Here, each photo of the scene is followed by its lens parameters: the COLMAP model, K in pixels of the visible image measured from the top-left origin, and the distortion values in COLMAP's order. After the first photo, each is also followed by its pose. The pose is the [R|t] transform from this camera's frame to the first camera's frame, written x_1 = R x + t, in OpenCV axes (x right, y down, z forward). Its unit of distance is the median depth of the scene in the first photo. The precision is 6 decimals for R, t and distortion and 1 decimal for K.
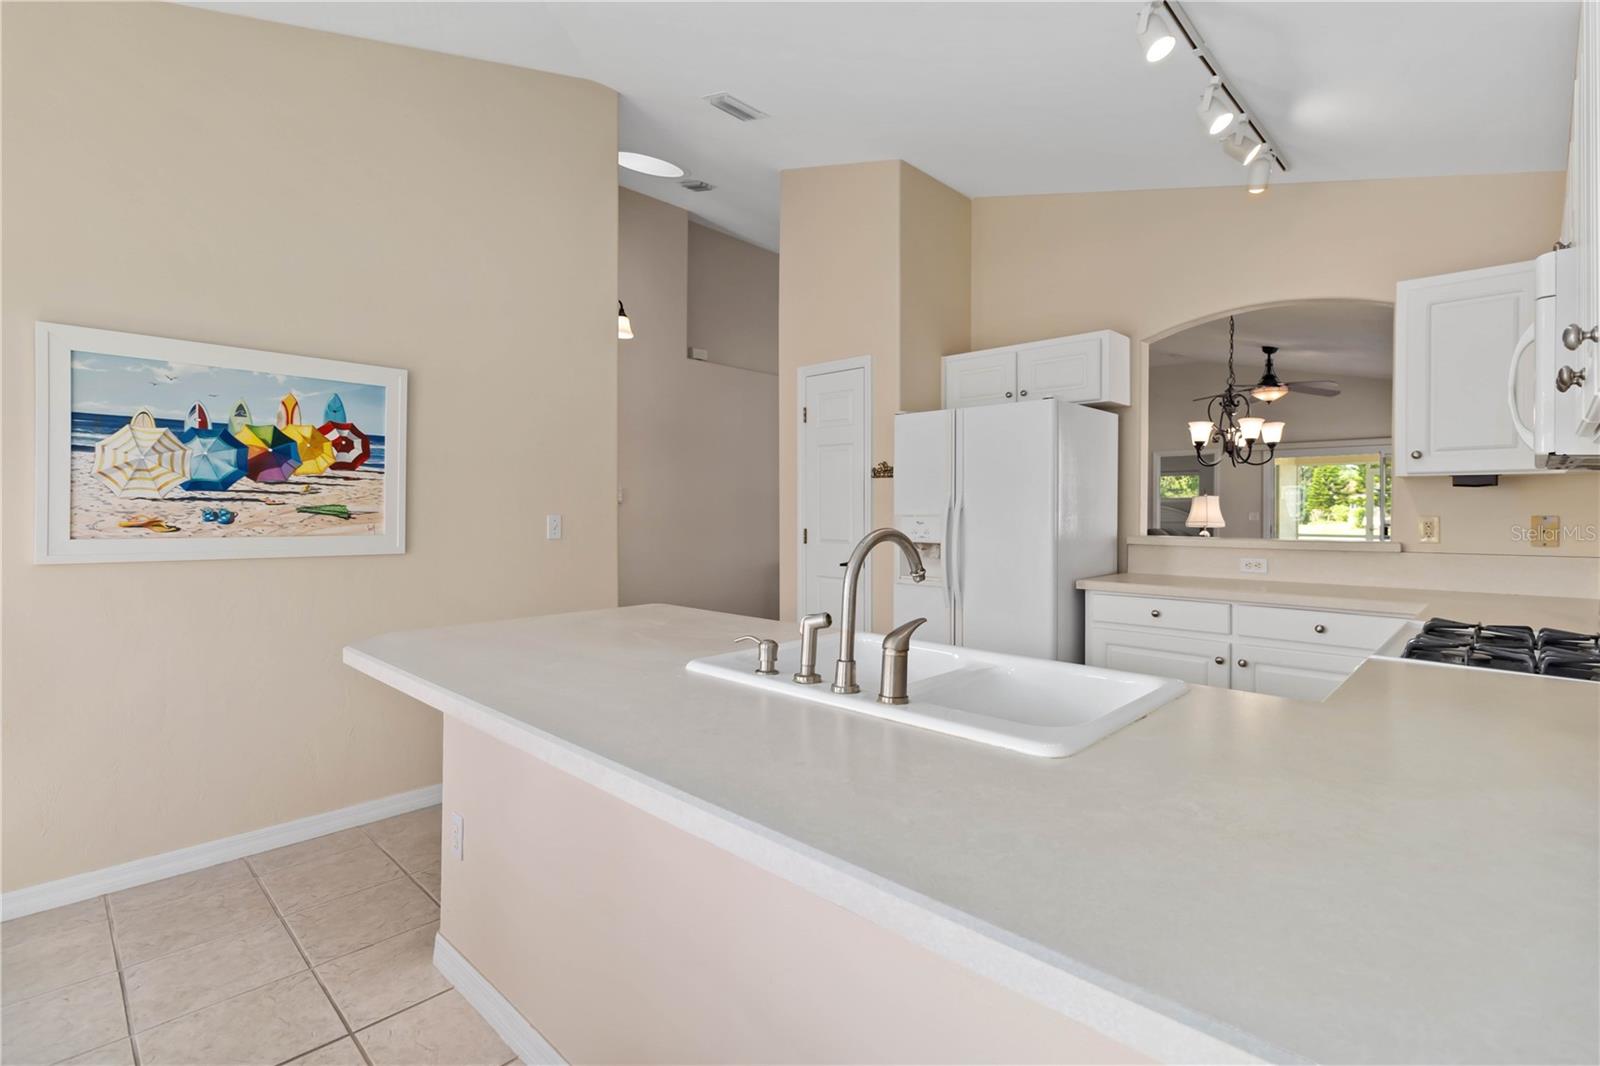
lens RADIAL K [[742.5, 0, 800.2], [0, 742.5, 519.0], [0, 0, 1]] dist [0.002647, 0.001013]
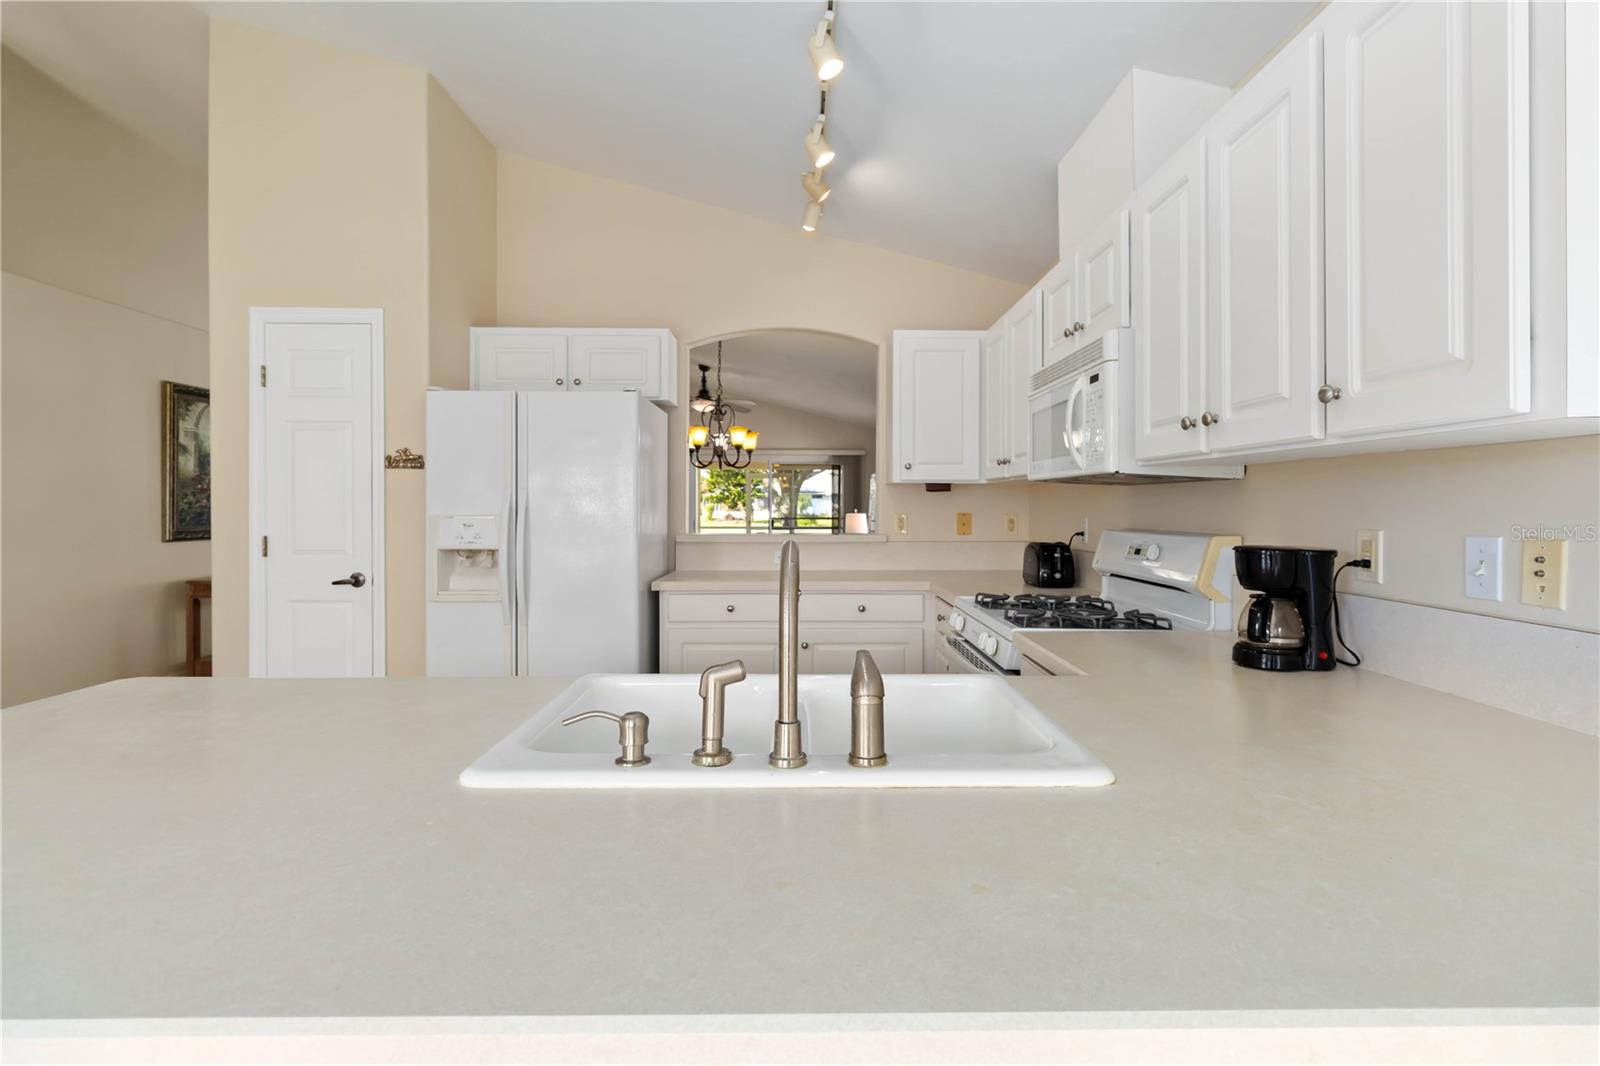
lens RADIAL K [[742.5, 0, 806.0], [0, 742.5, 517.5], [0, 0, 1]] dist [0.002647, 0.001013]
pose [[0.709939, -0.012012, 0.704161, -0.165805], [0.009283, 0.999927, 0.007698, -0.007281], [-0.704202, 0.001072, 0.709999, 0.170102]]
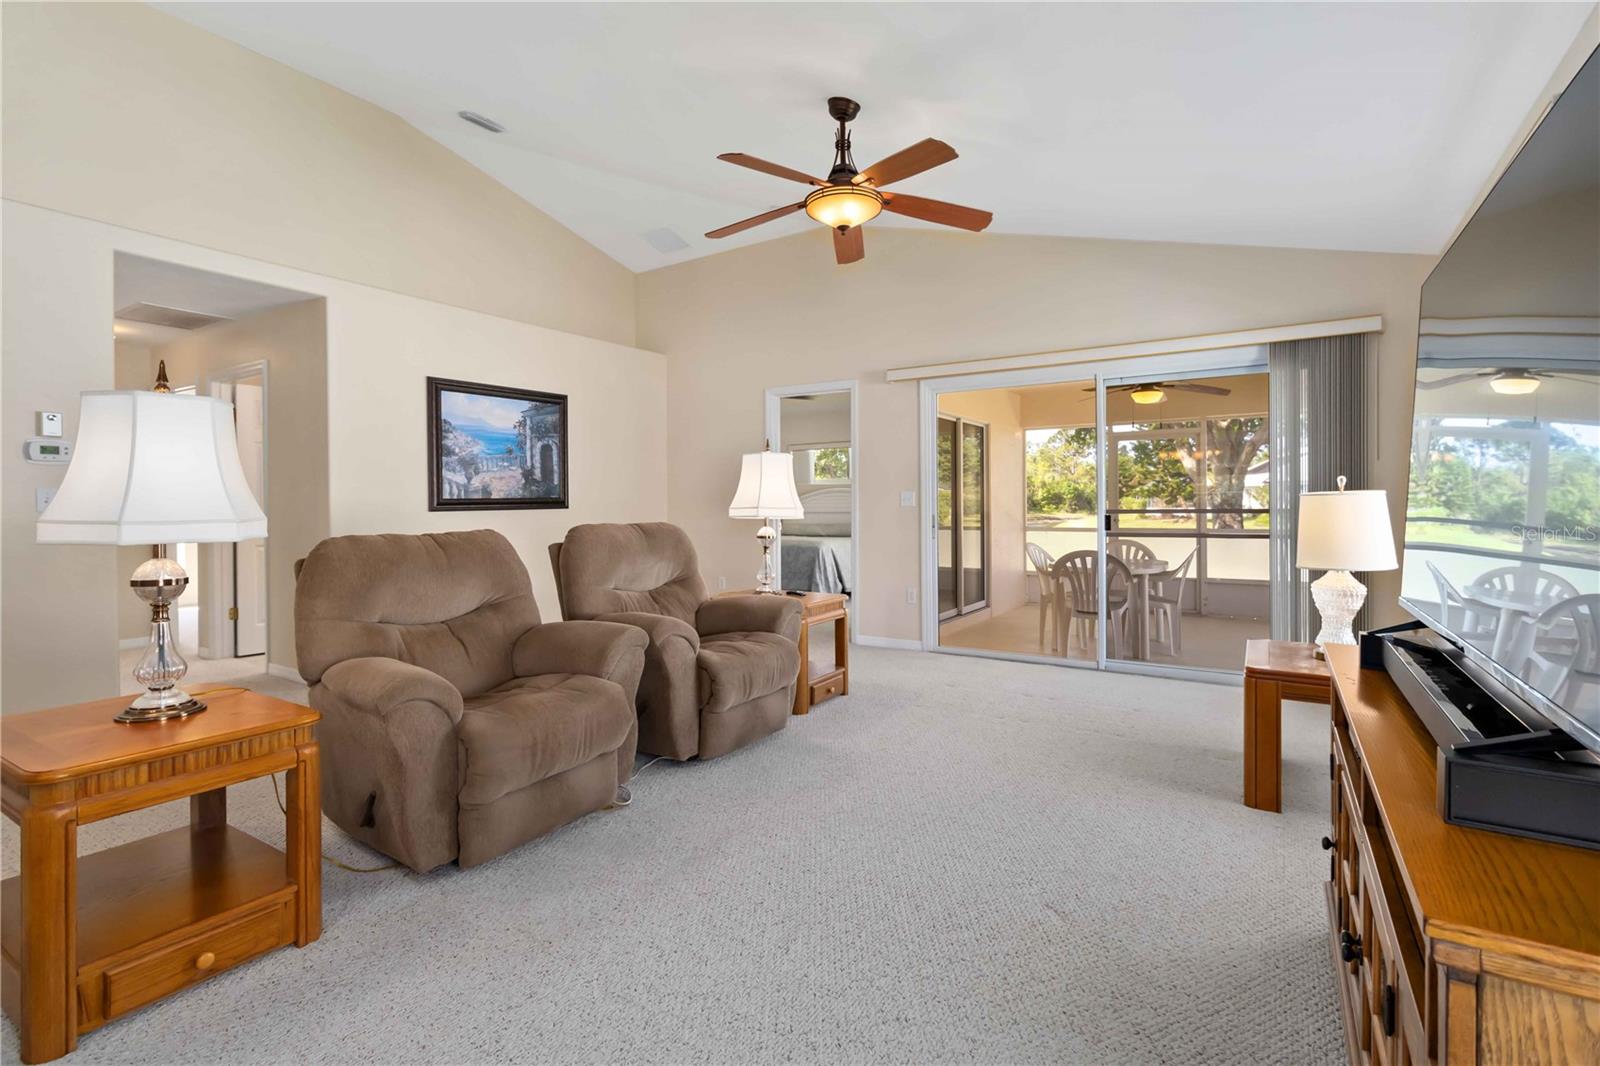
lens RADIAL K [[742.5, 0, 785.0], [0, 742.5, 509.5], [0, 0, 1]] dist [0.002647, 0.001013]
pose [[0.981968, -0.002570, 0.189028, 1.219499], [0.003100, 0.999992, -0.002506, 0.024639], [-0.189020, 0.003046, 0.981968, 1.366002]]
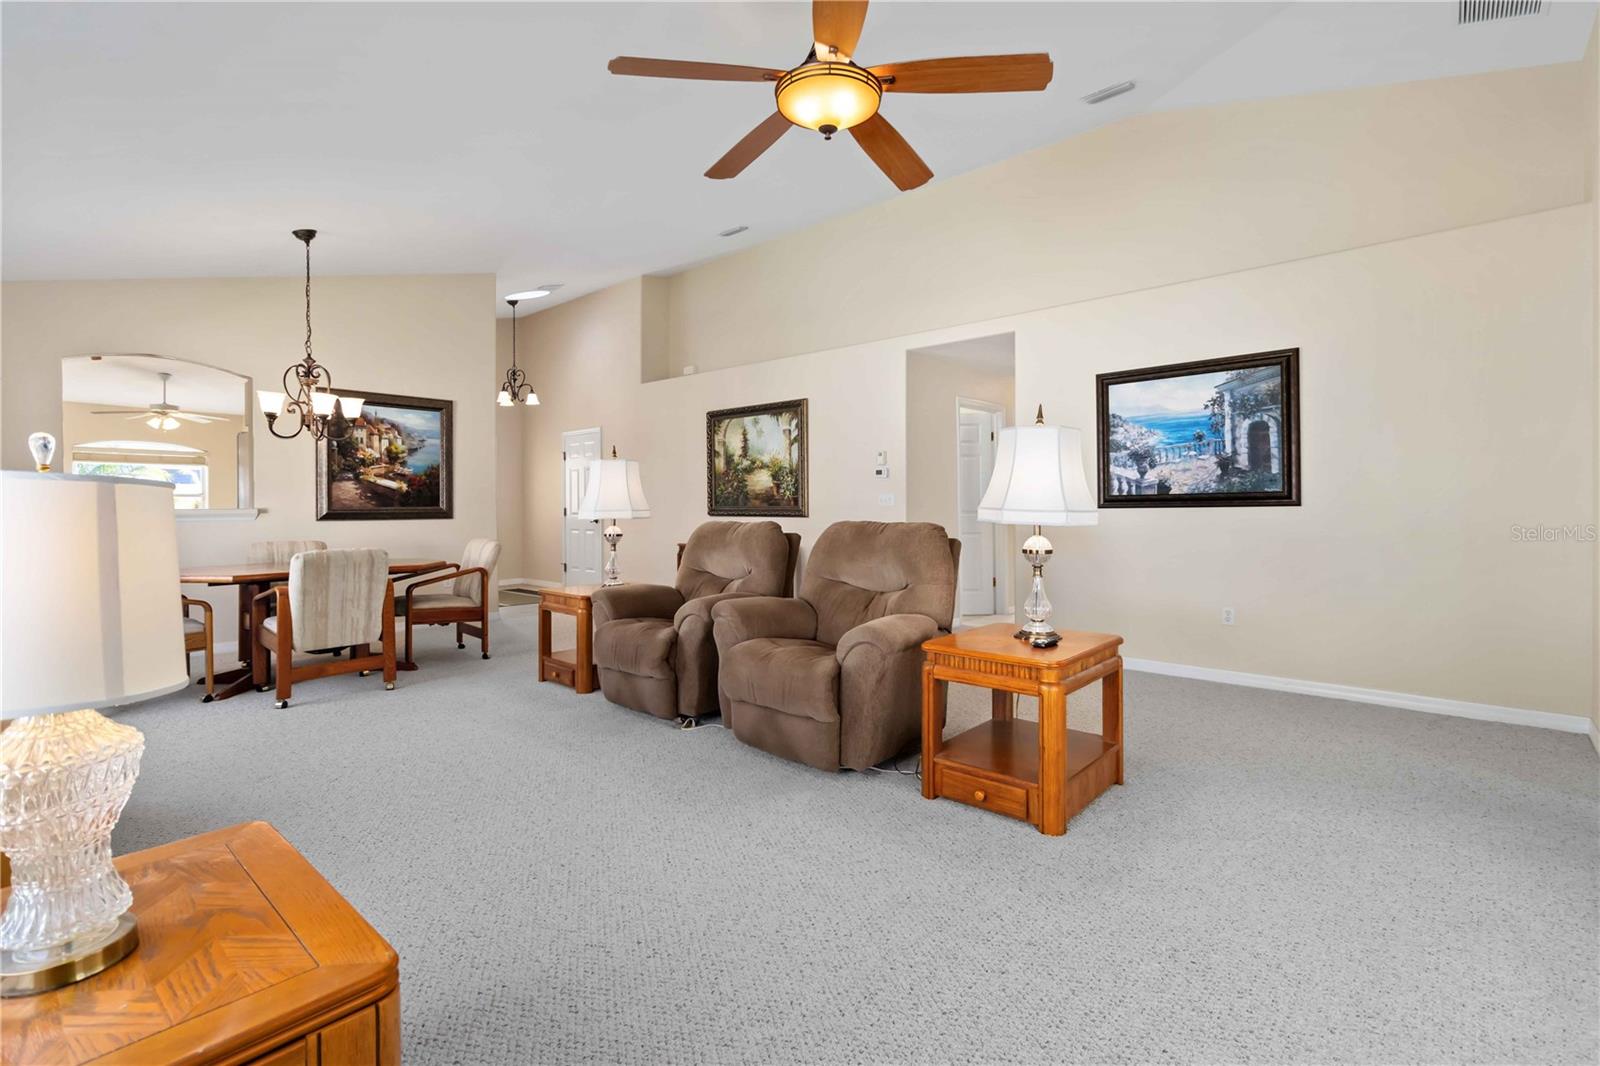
lens RADIAL K [[742.5, 0, 809.4], [0, 742.5, 492.4], [0, 0, 1]] dist [0.002647, 0.001013]
pose [[0.051366, -0.012880, -0.998597, 2.286872], [-0.003628, 0.999908, -0.013084, 0.012197], [0.998673, 0.004295, 0.051314, 2.319950]]
